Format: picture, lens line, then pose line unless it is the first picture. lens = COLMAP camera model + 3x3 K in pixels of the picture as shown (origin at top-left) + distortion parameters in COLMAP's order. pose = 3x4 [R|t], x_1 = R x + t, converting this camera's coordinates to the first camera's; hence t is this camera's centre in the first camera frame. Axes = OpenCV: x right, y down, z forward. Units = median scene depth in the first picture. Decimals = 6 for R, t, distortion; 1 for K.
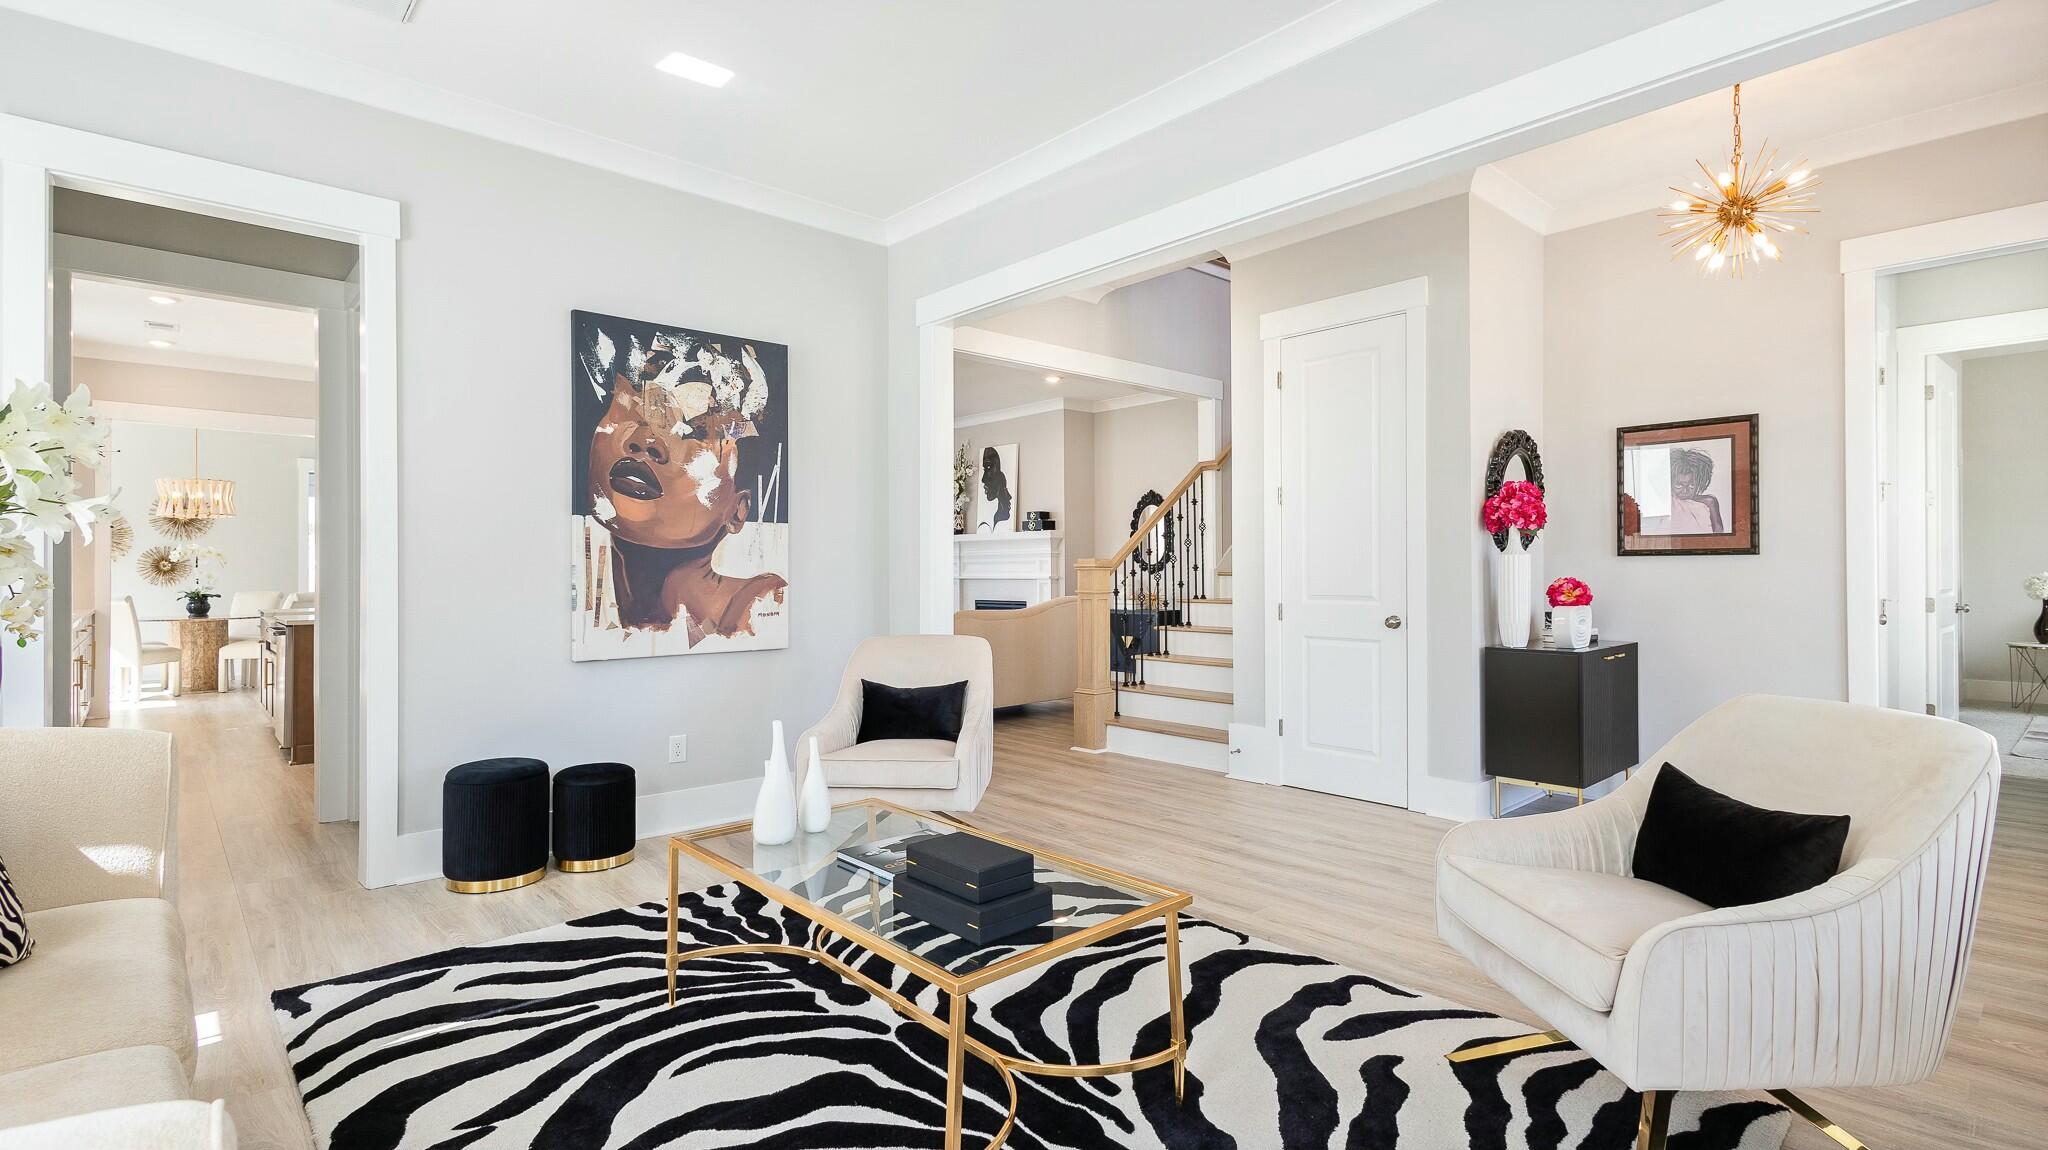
lens RADIAL K [[963.0, 0, 1029.3], [0, 963.0, 570.7], [0, 0, 1]] dist [-0.000137, 0.000264]
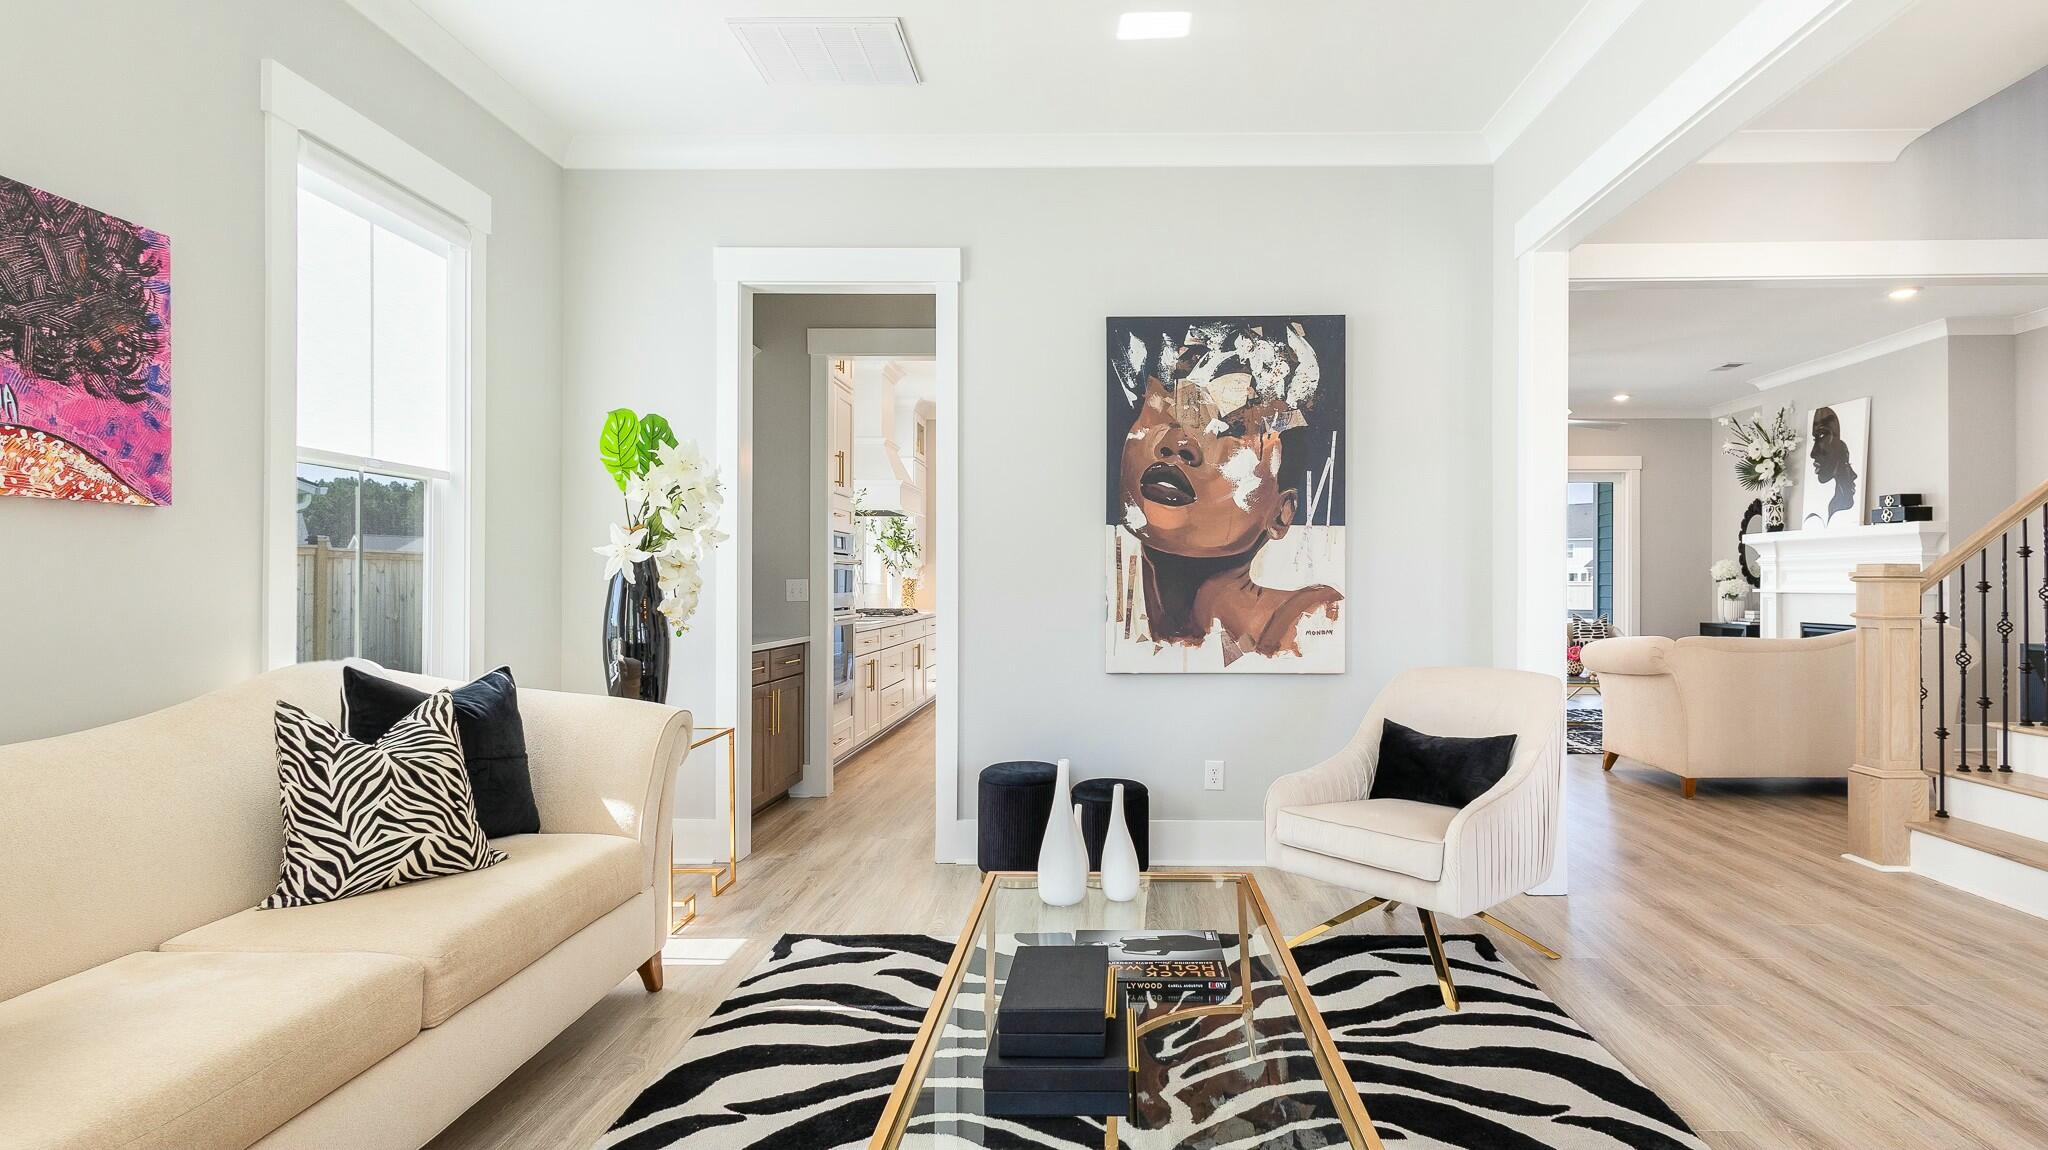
lens RADIAL K [[1013.7, 0, 1090.5], [0, 1013.7, 582.2], [0, 0, 1]] dist [0.003908, 0.000526]
pose [[0.721941, 0.003227, -0.691947, 0.216833], [-0.001978, 0.999995, 0.002600, -0.001480], [0.691952, -0.000508, 0.721944, 0.217129]]
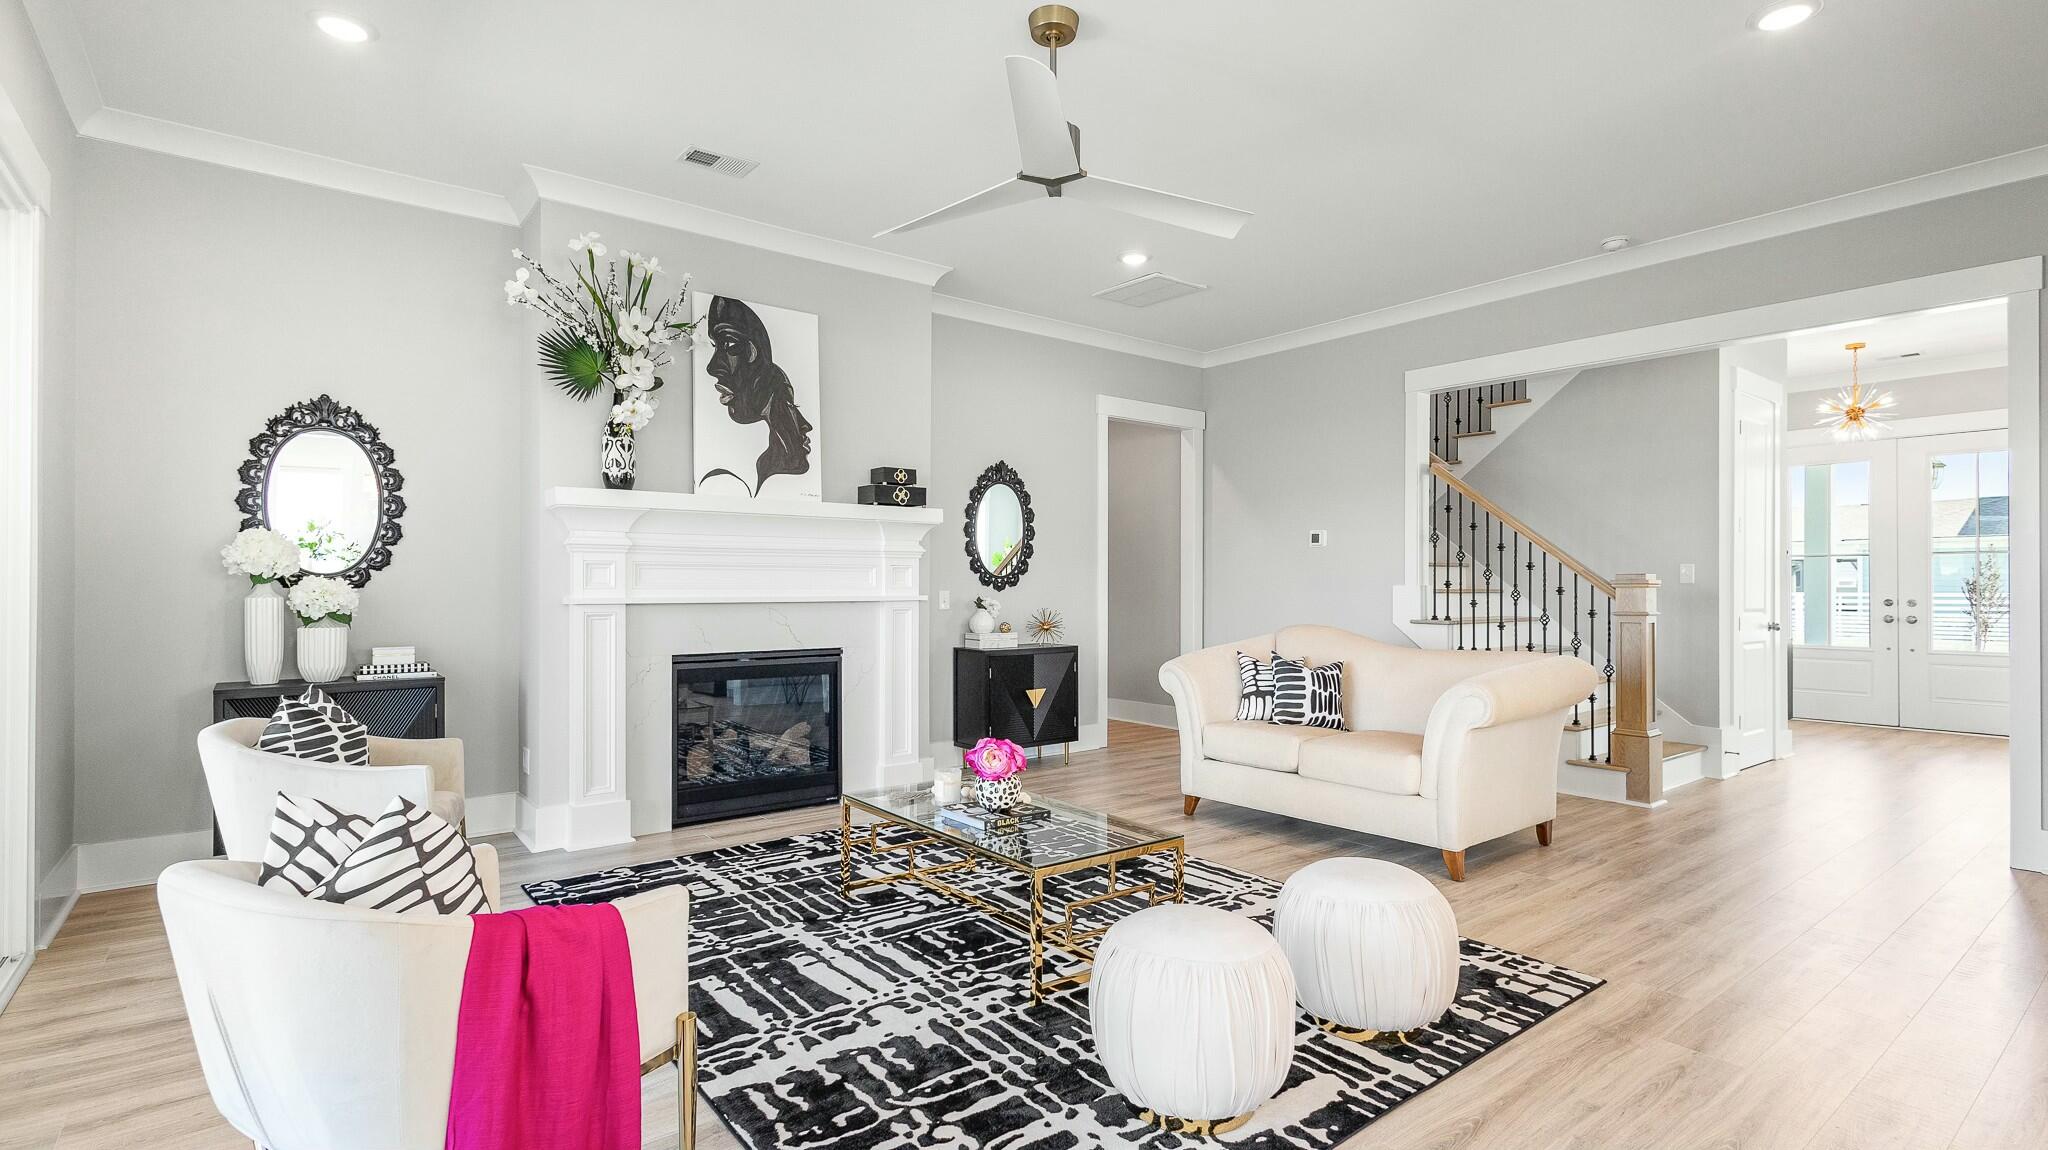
lens RADIAL K [[955.4, 0, 1020.1], [0, 955.4, 581.8], [0, 0, 1]] dist [0.012420, 0.000798]
pose [[0.092660, 0.004383, 0.995688, -1.138173], [-0.004928, 0.999980, -0.003943, 0.000886], [-0.995686, -0.004541, 0.092680, 2.065329]]
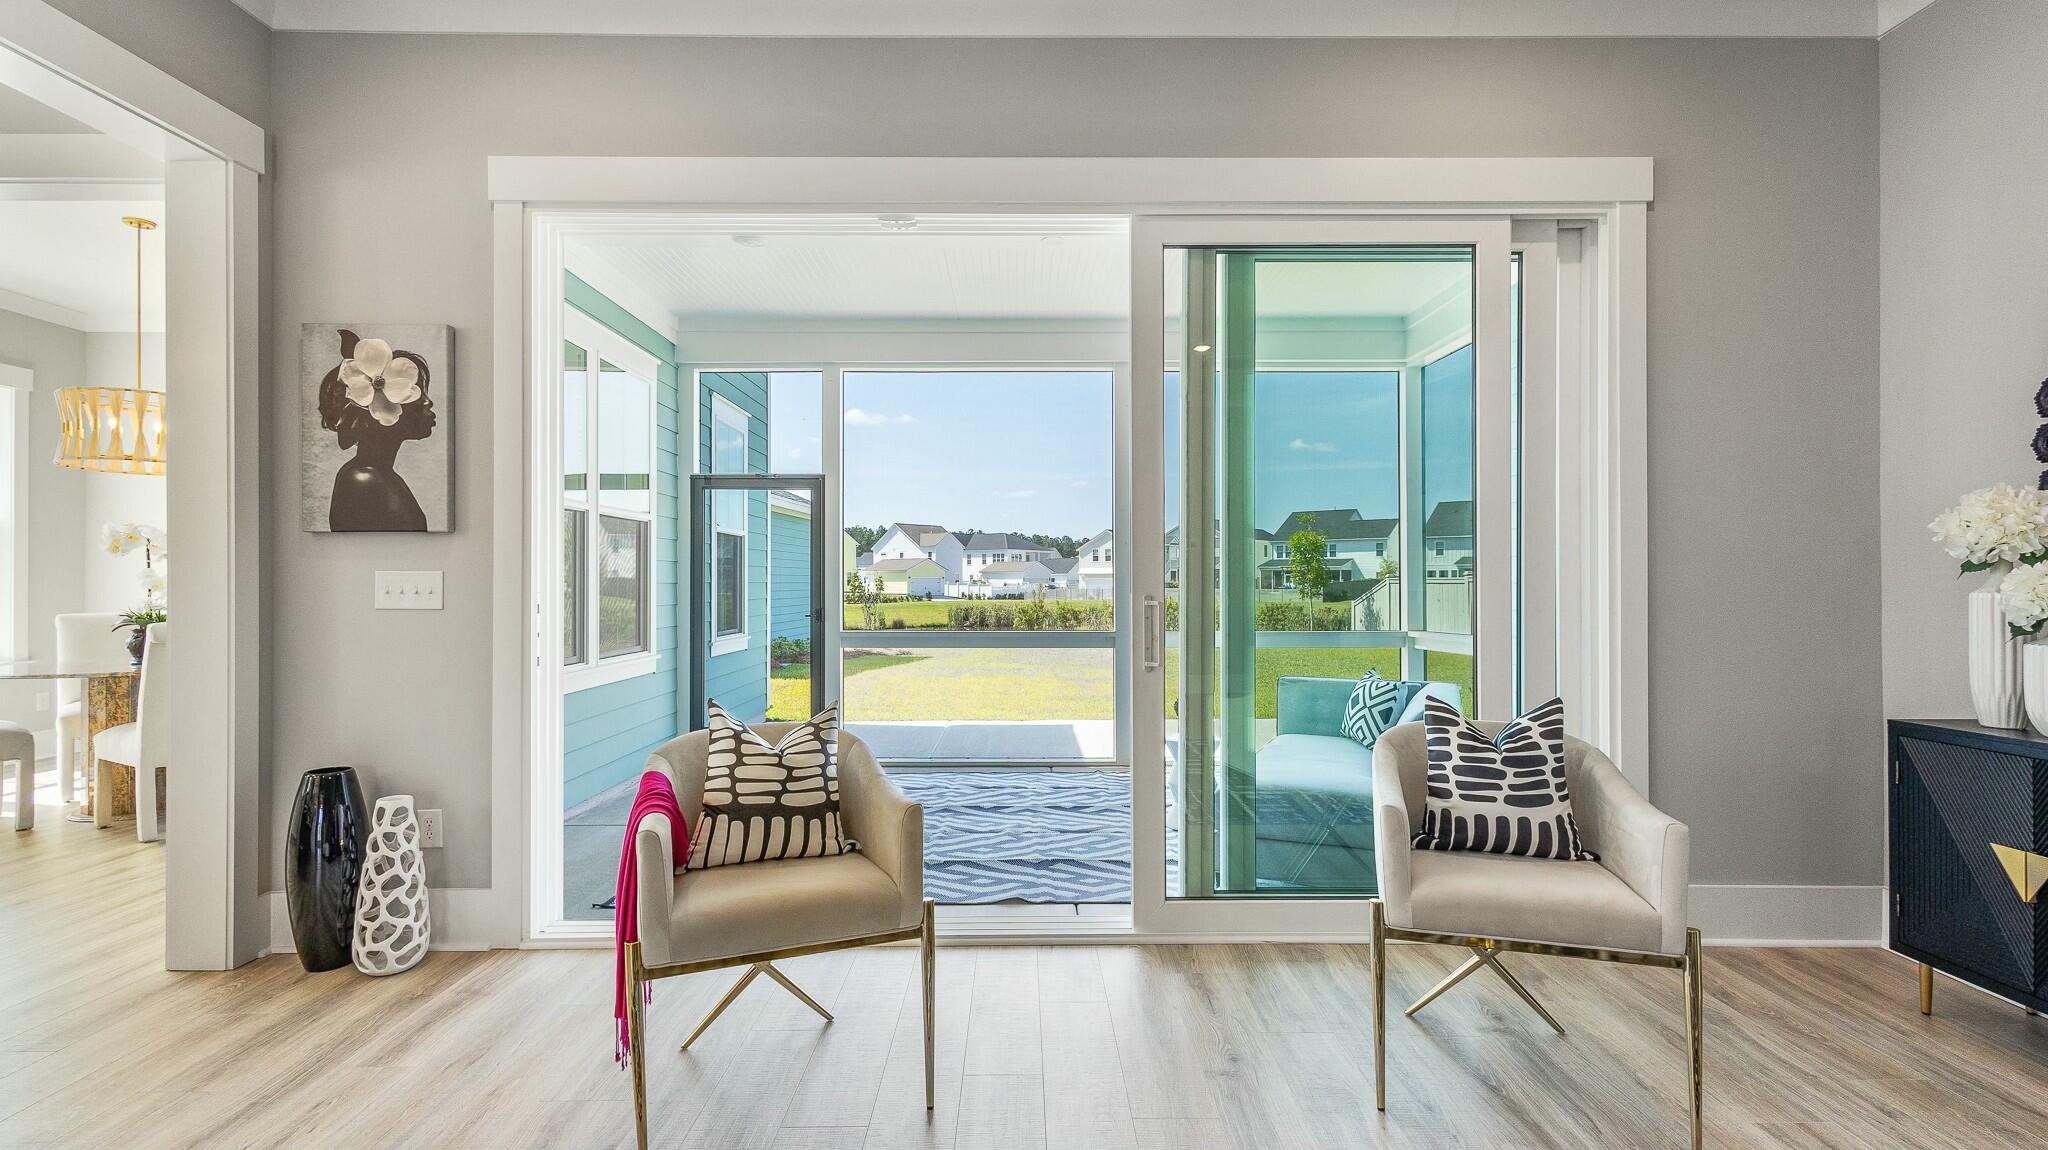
lens RADIAL K [[939.9, 0, 1028.5], [0, 939.9, 576.4], [0, 0, 1]] dist [0.009308, 0.000005]
pose [[0.741120, -0.001930, -0.671370, -0.377409], [0.000954, 0.999998, -0.001822, 0.005708], [0.671372, 0.000710, 0.741120, 2.033669]]
